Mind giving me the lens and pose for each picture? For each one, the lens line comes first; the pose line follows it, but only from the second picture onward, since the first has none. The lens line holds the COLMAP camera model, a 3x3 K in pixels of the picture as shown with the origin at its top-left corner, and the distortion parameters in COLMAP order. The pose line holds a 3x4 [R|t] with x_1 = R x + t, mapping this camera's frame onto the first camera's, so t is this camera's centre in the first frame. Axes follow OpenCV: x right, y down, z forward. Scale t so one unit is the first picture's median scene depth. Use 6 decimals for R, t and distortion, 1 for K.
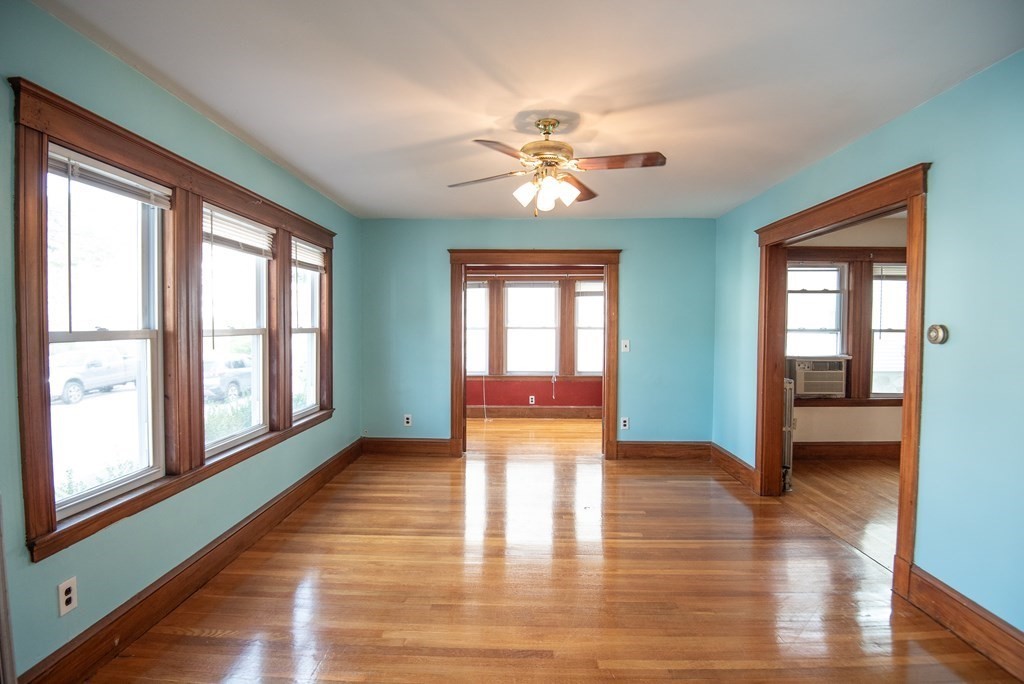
lens RADIAL K [[573.8, 0, 512.0], [0, 573.8, 342.0], [0, 0, 1]] dist [-0.004317, -0.001201]
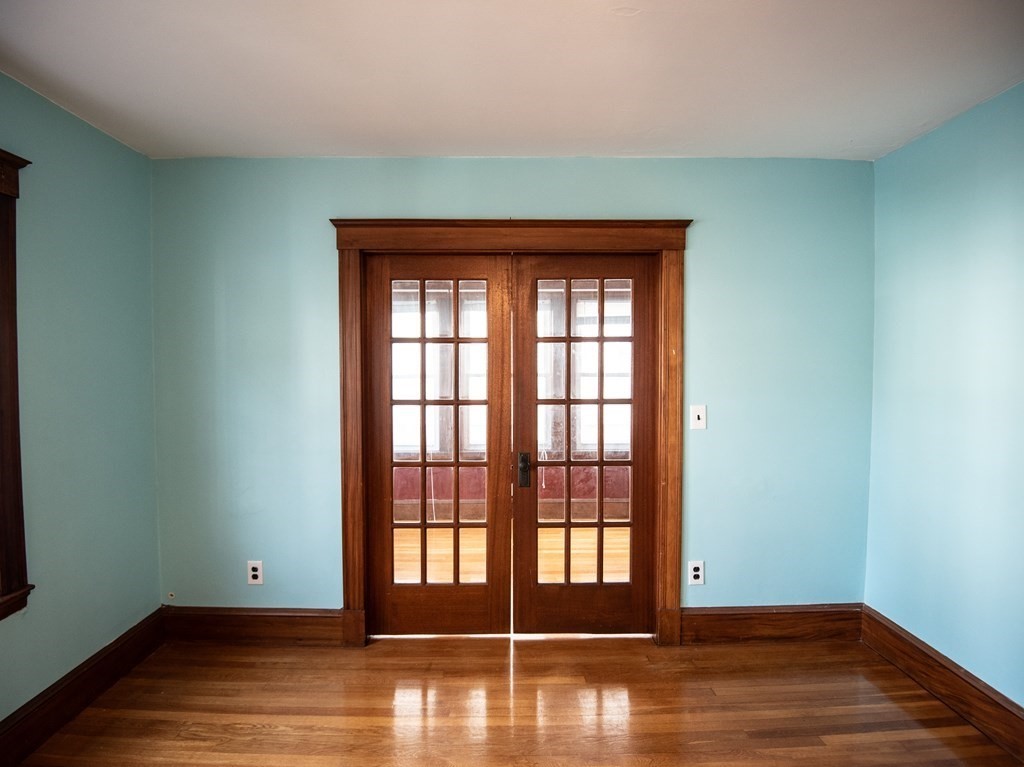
lens RADIAL K [[535.7, 0, 512.0], [0, 535.7, 383.5], [0, 0, 1]] dist [-0.022034, -0.013629]
pose [[0.999054, -0.007059, 0.042916, 0.018776], [0.006686, 0.999939, 0.008819, -0.027245], [-0.042976, -0.008524, 0.999040, 0.548647]]
